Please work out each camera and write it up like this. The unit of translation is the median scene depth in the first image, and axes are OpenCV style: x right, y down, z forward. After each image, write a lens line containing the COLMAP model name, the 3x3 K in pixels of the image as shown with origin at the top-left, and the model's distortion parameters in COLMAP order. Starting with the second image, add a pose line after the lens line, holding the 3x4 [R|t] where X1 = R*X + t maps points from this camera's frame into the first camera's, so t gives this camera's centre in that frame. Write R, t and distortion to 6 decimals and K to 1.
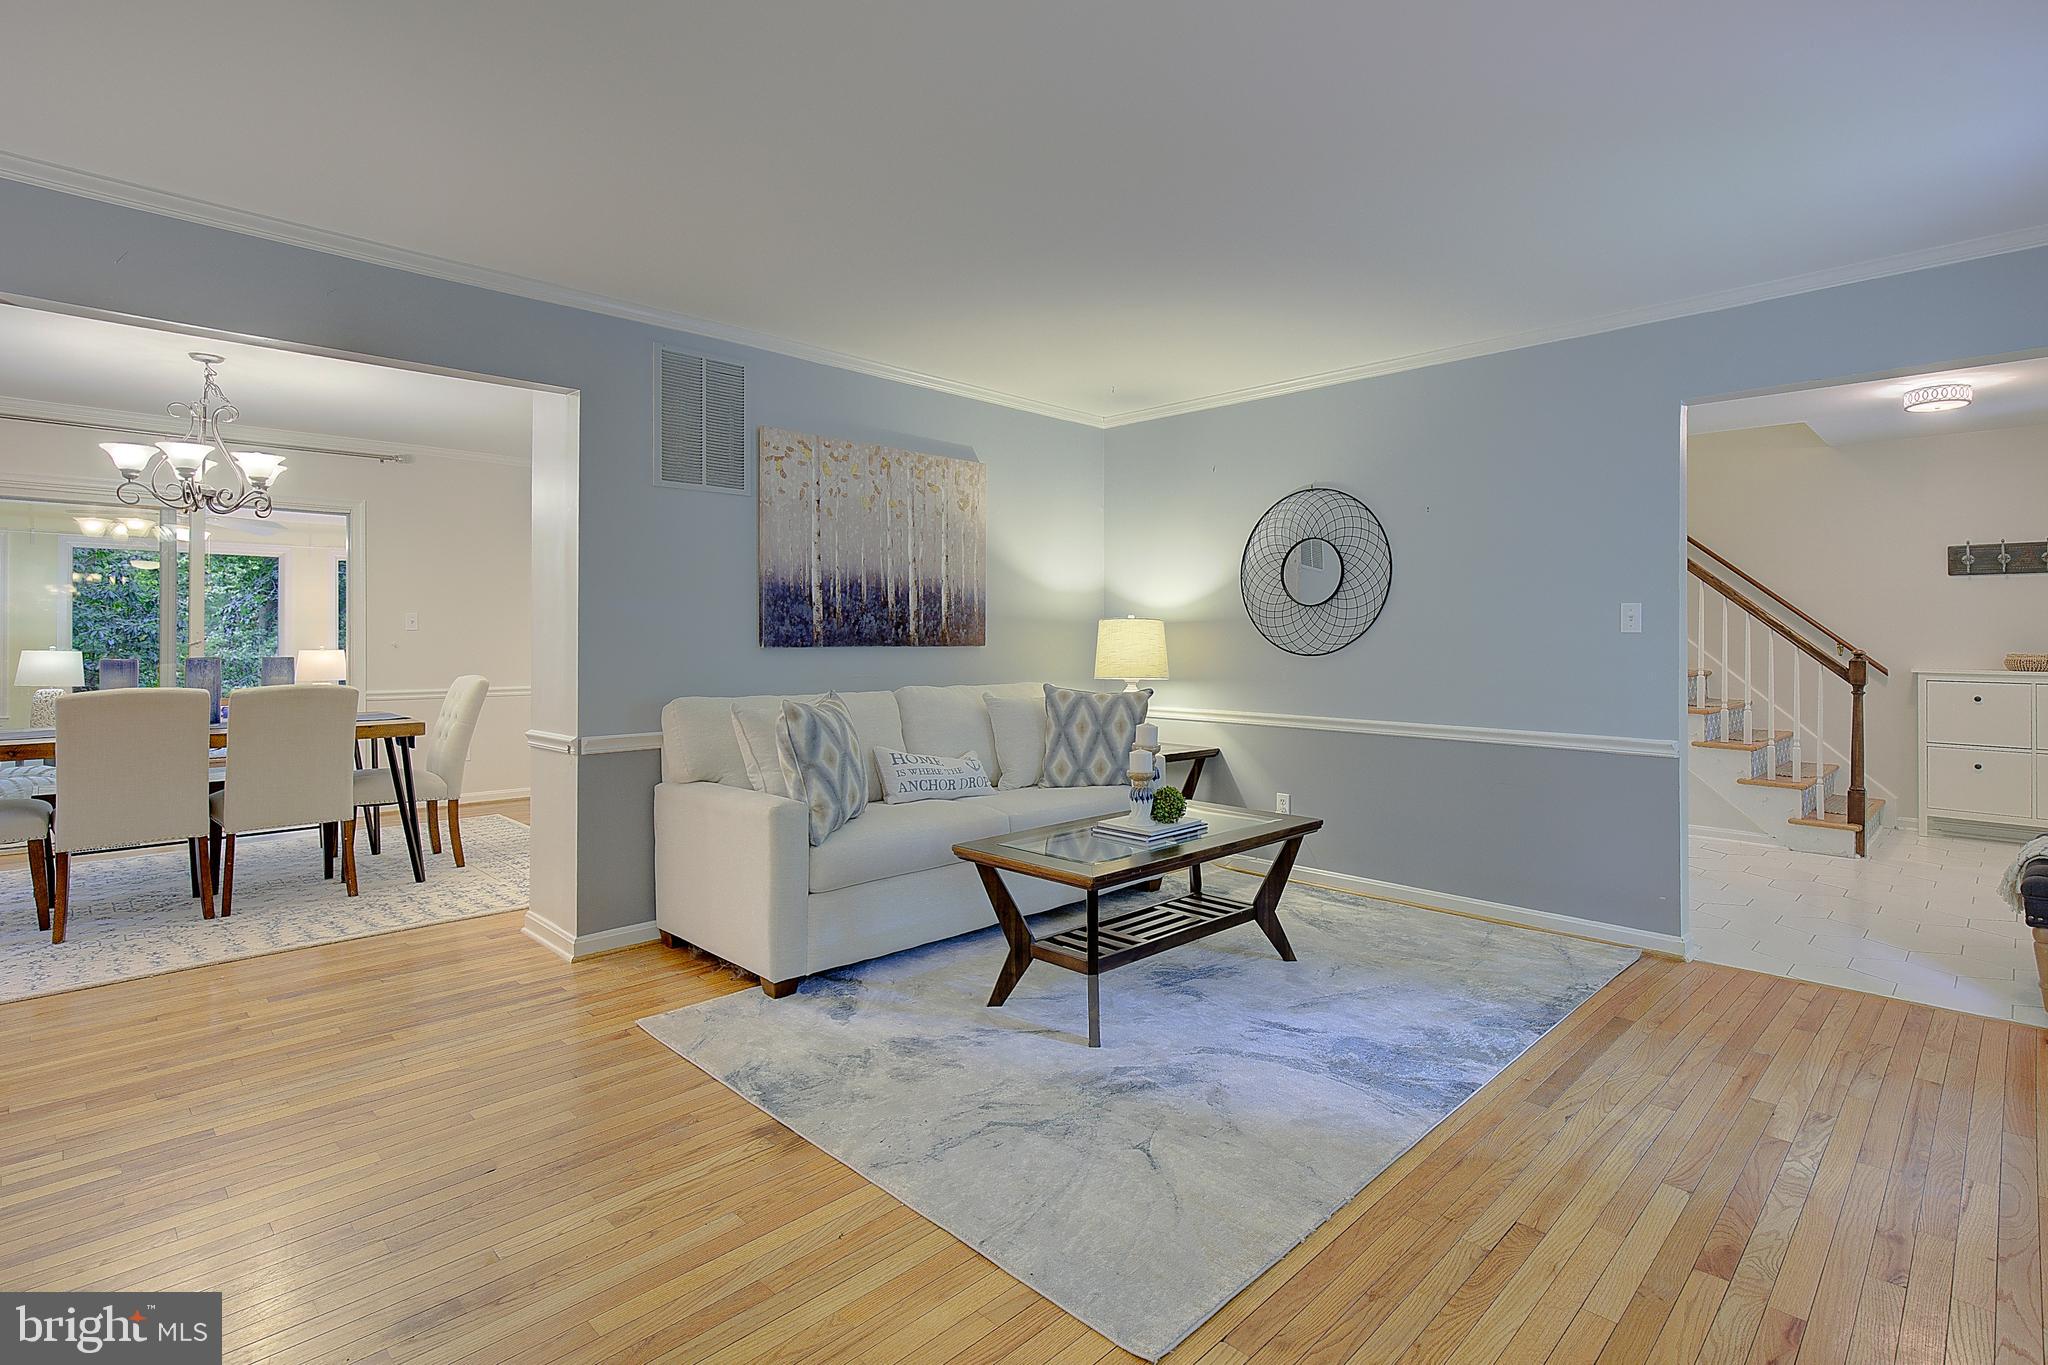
lens RADIAL K [[945.4, 0, 1032.5], [0, 945.4, 632.4], [0, 0, 1]] dist [-0.001814, 0.000601]
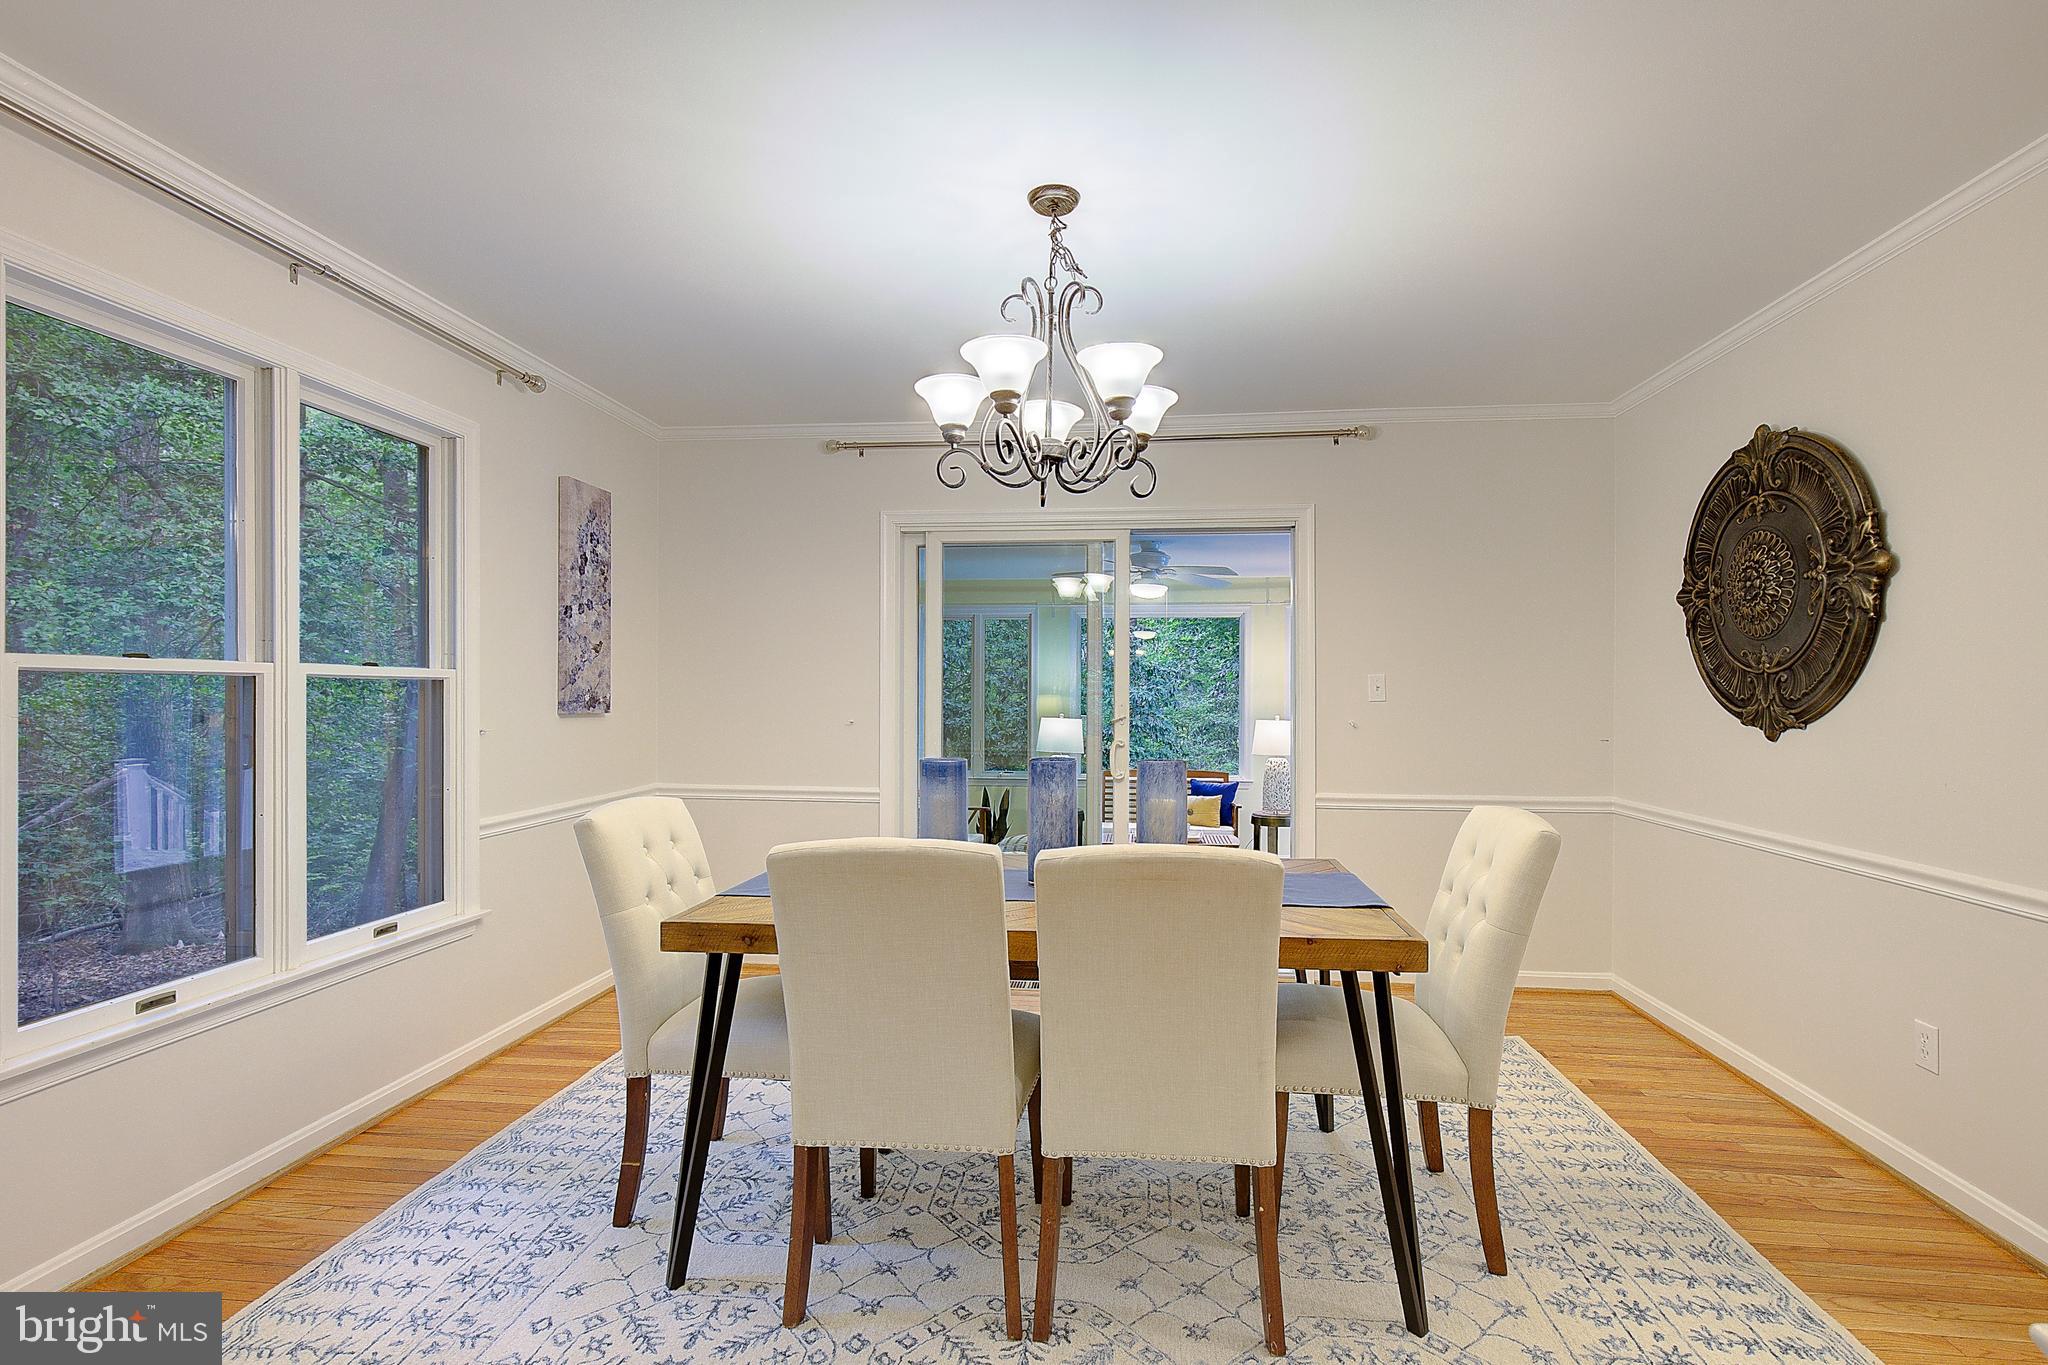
lens RADIAL K [[945.4, 0, 1043.8], [0, 945.4, 697.1], [0, 0, 1]] dist [-0.001814, 0.000601]
pose [[0.619973, 0.000276, -0.784623, -0.403970], [0.000412, 1.000000, 0.000678, -0.008914], [0.784623, -0.000743, 0.619973, 0.585565]]
